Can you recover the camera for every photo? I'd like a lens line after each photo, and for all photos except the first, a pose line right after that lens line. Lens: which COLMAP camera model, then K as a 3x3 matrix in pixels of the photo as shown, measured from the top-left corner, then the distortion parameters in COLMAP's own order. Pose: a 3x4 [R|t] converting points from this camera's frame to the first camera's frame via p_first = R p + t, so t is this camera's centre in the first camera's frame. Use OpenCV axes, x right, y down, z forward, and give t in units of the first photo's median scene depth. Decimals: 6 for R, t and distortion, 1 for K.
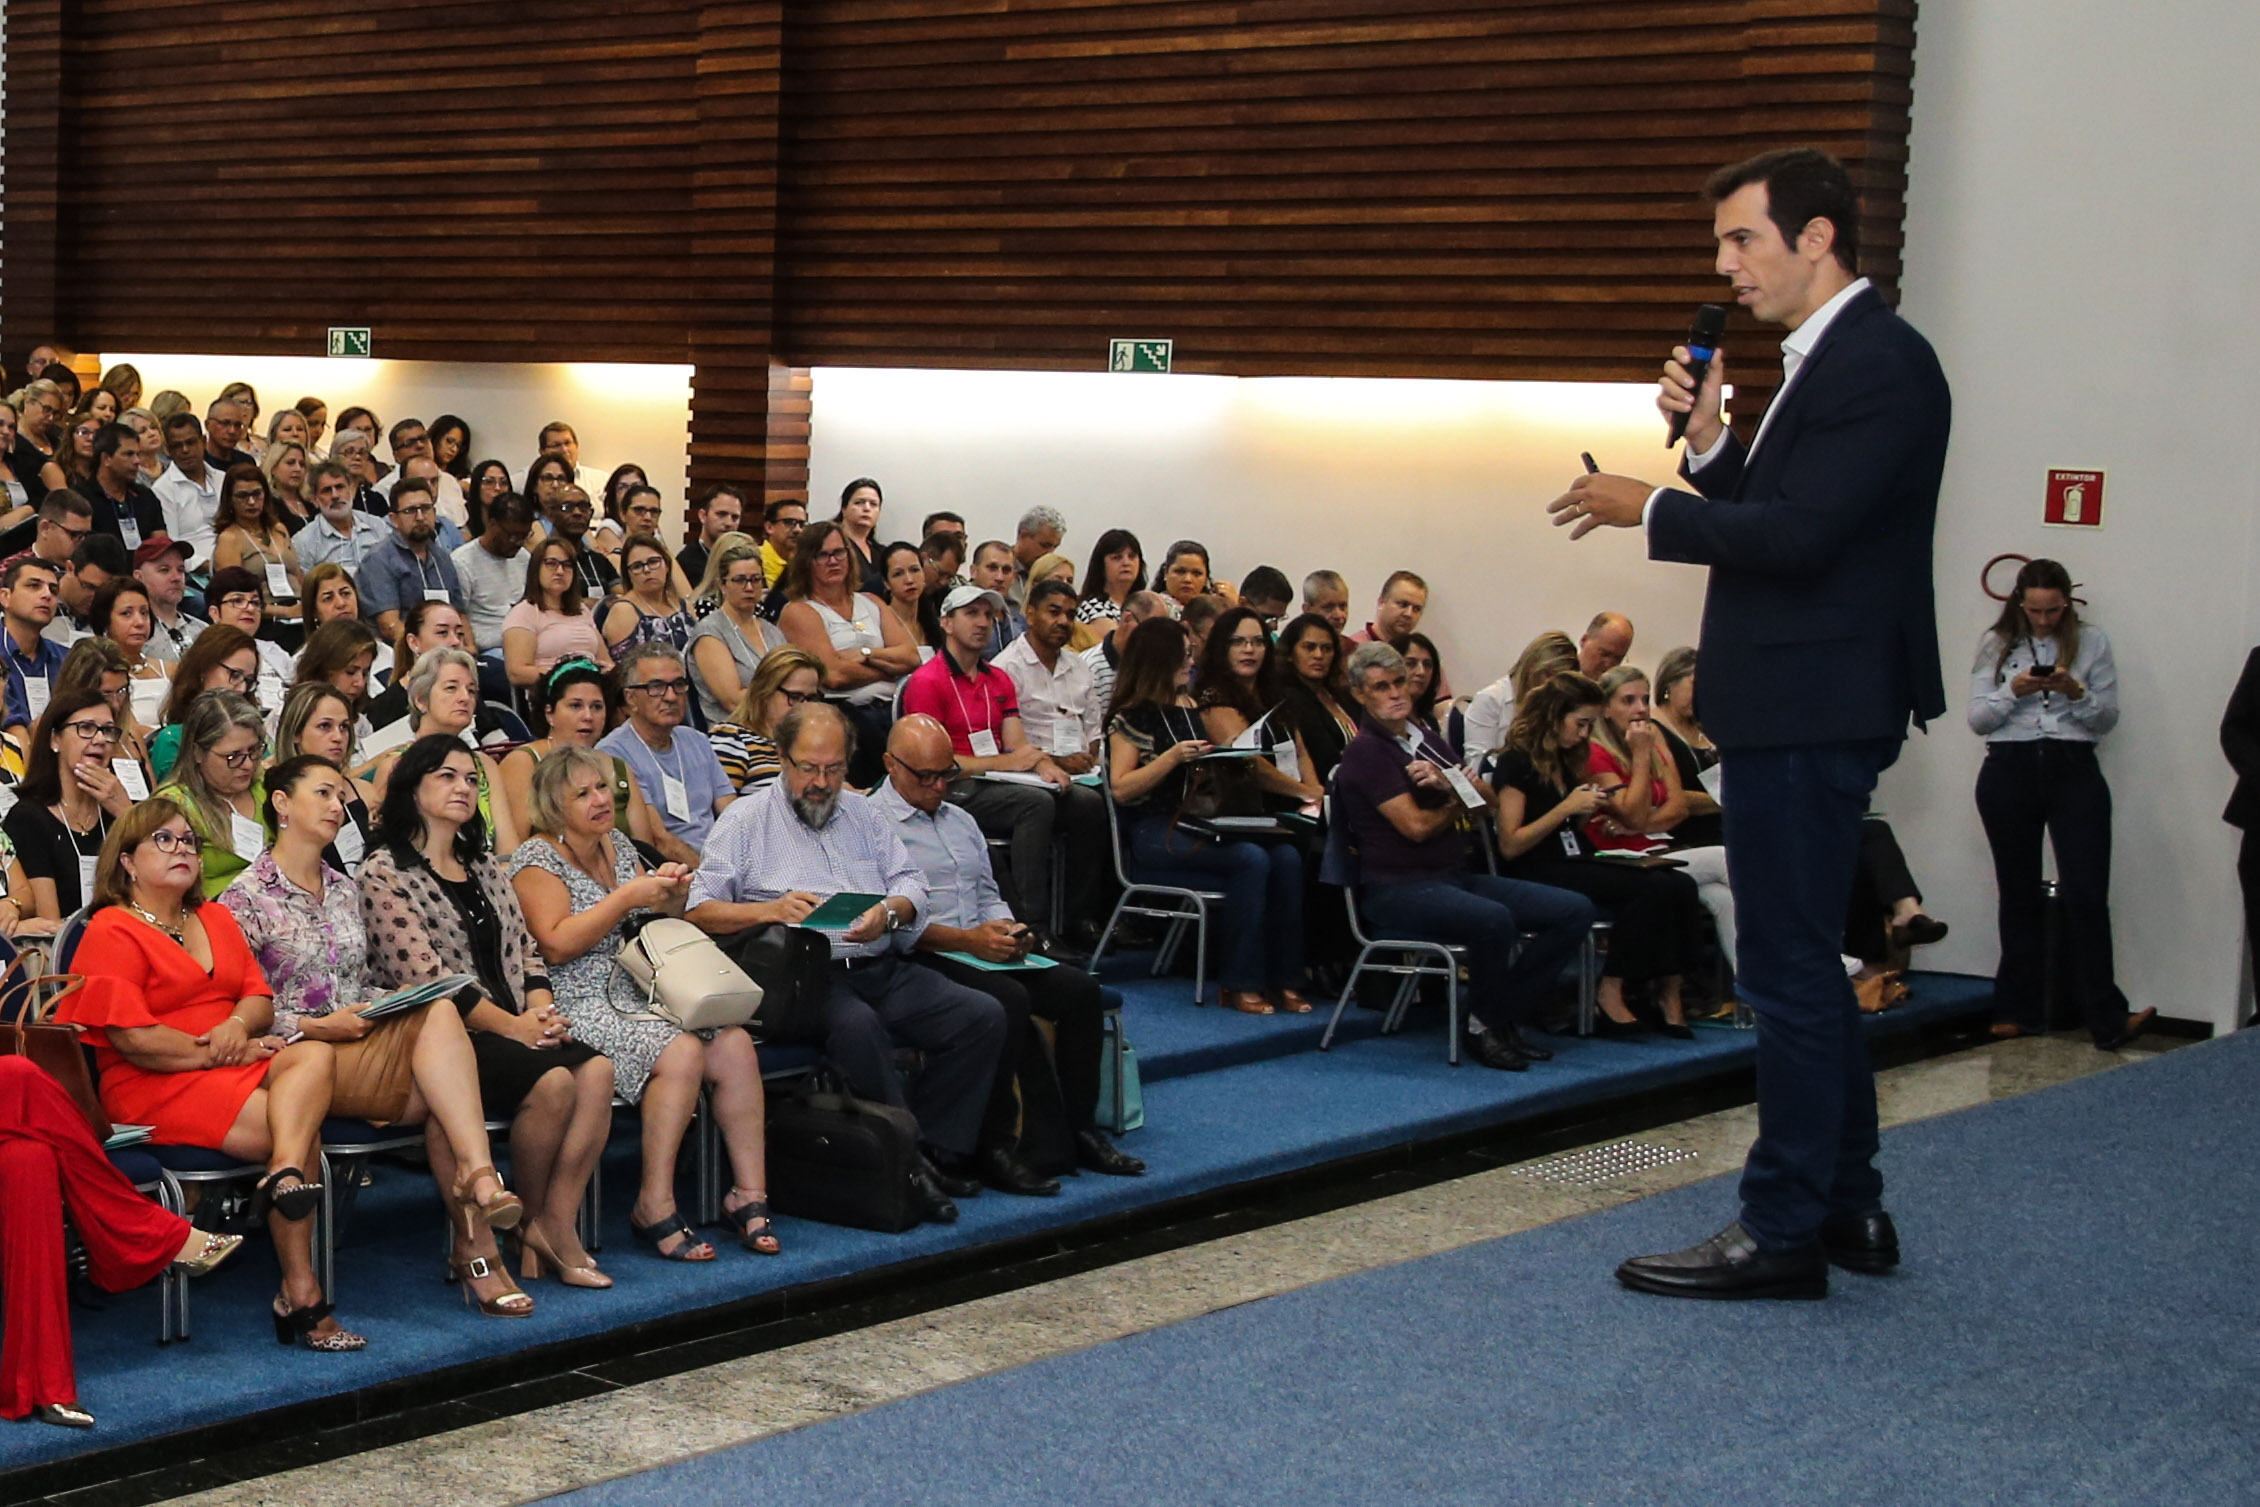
lens RADIAL K [[4198.6, 0, 1130.0], [0, 4198.6, 753.5], [0, 0, 1]] dist [-0.015877, -0.113140]
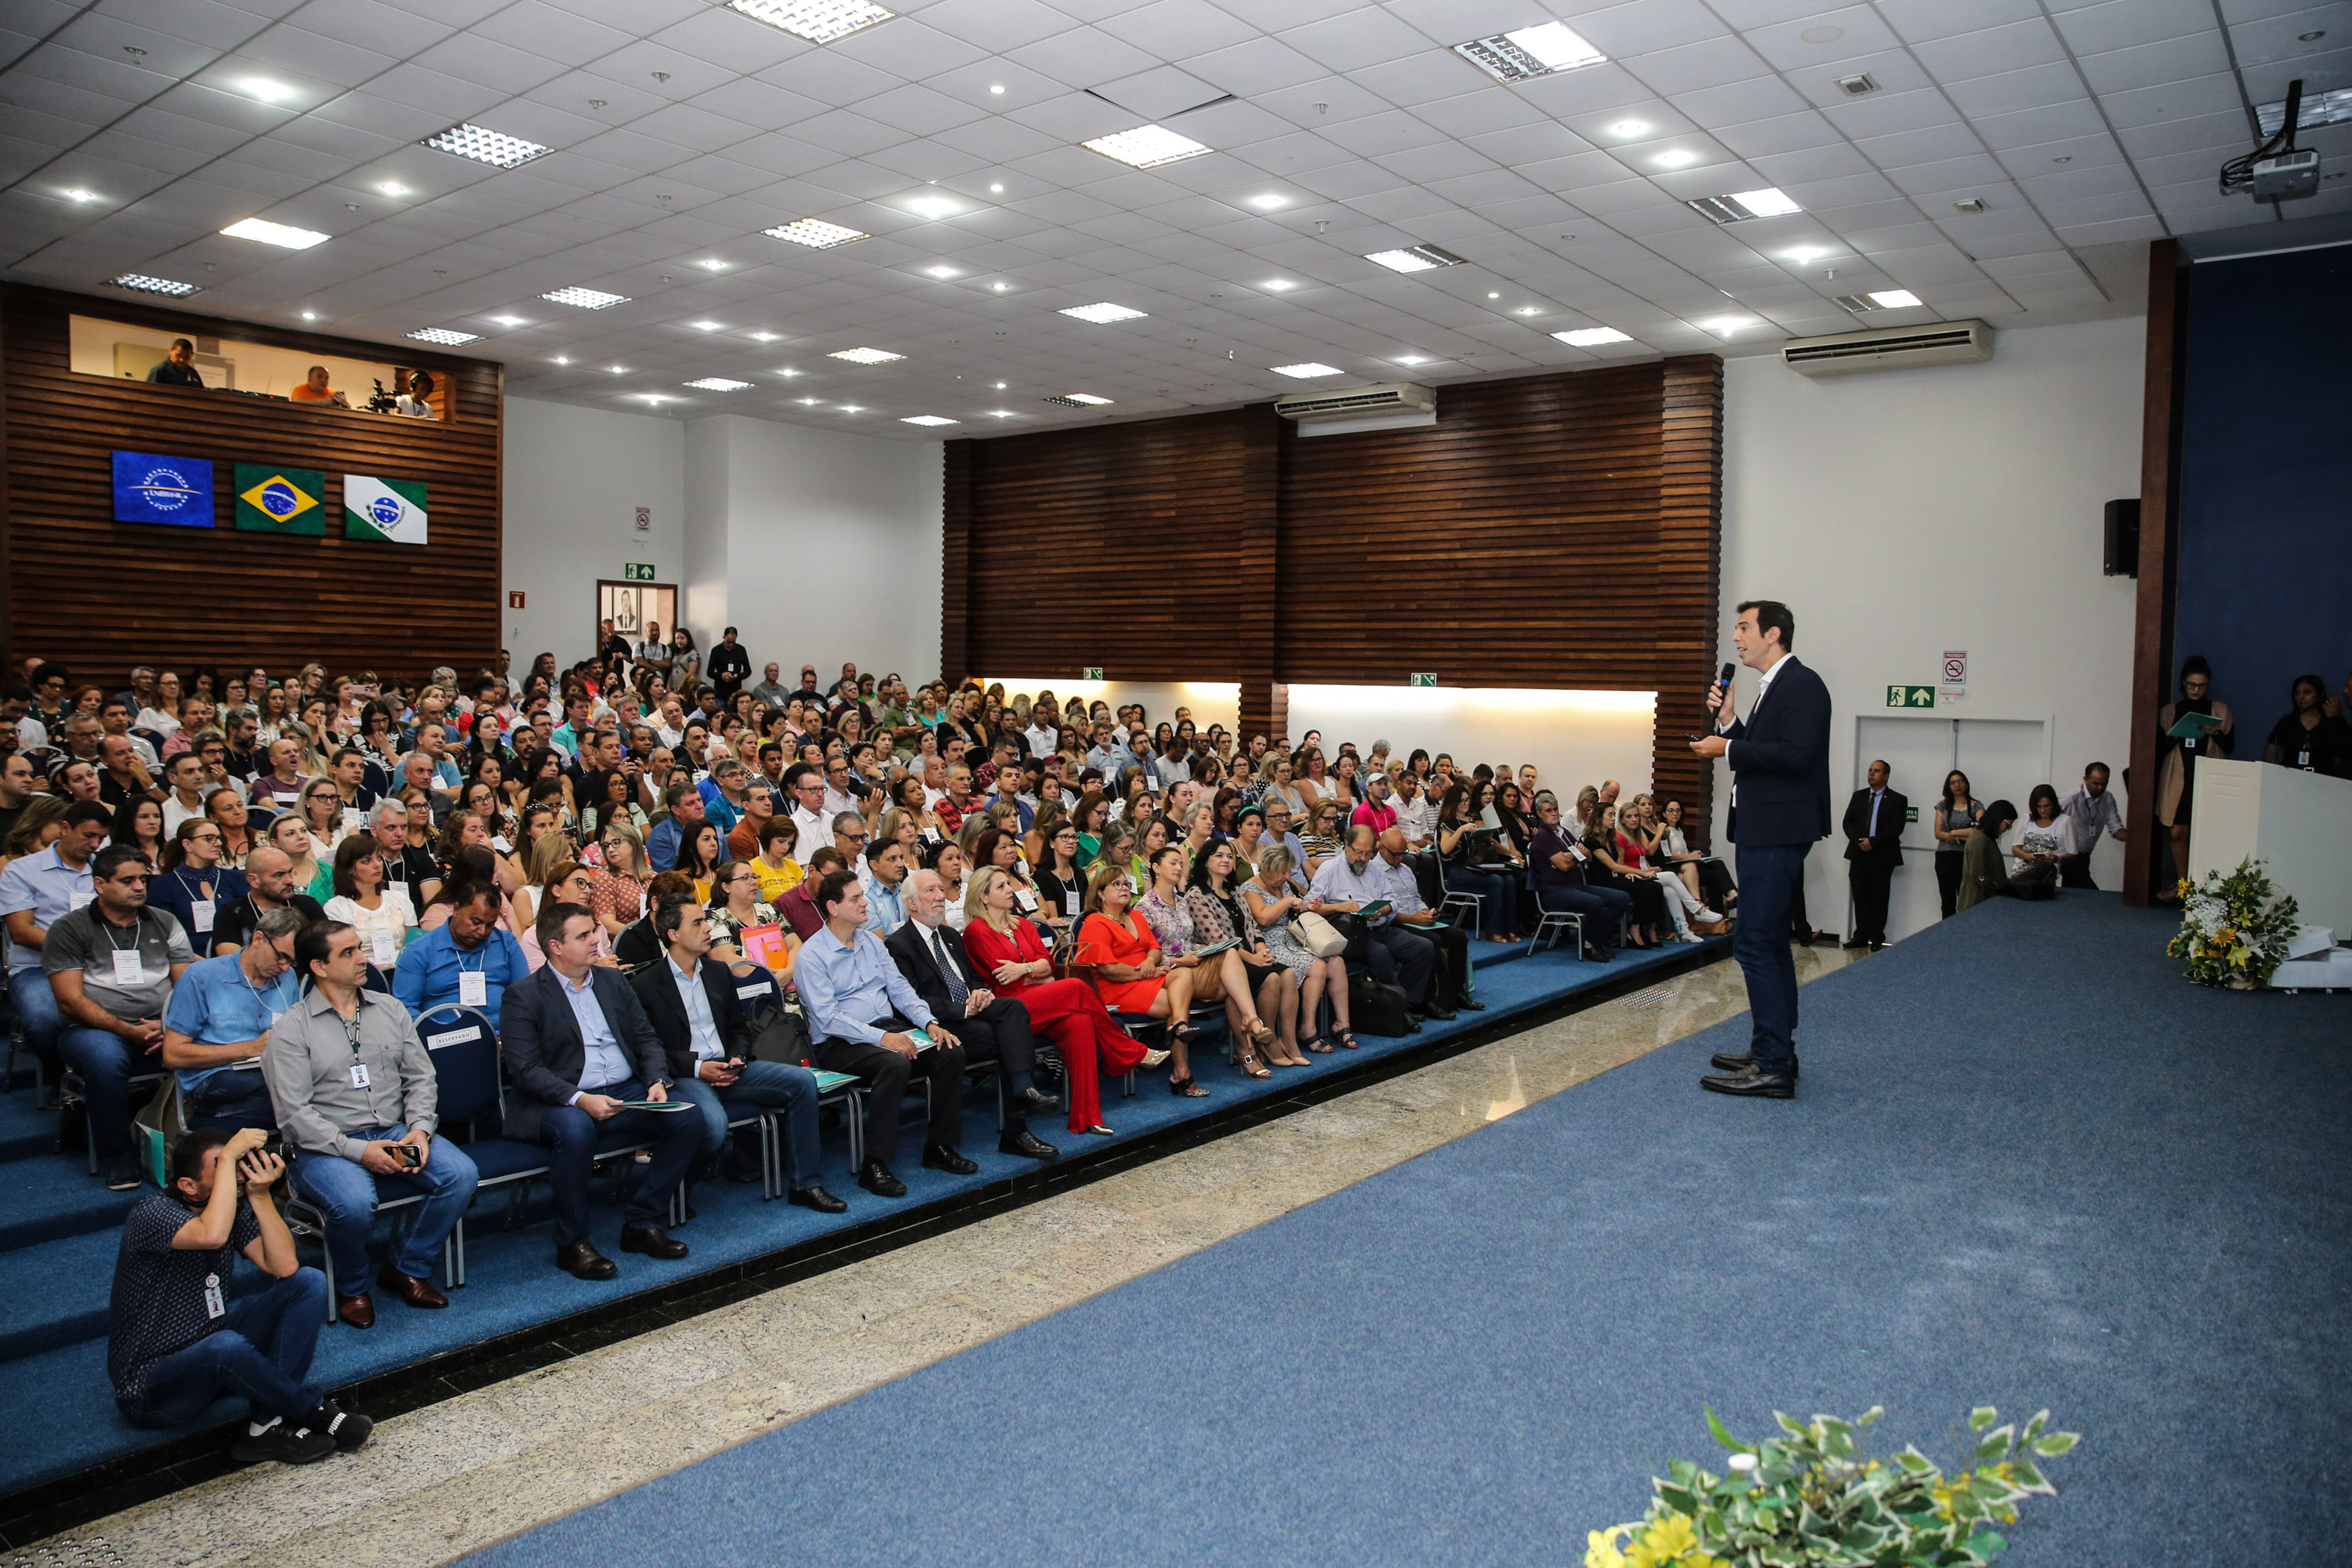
lens RADIAL K [[1600.0, 0, 1171.9], [0, 1600.0, 770.8], [0, 0, 1]] dist [-0.101372, 0.081310]
pose [[0.988225, -0.009456, 0.152715, -0.301764], [0.014331, 0.999421, -0.030859, -0.013700], [-0.152335, 0.032684, 0.987788, 0.087682]]
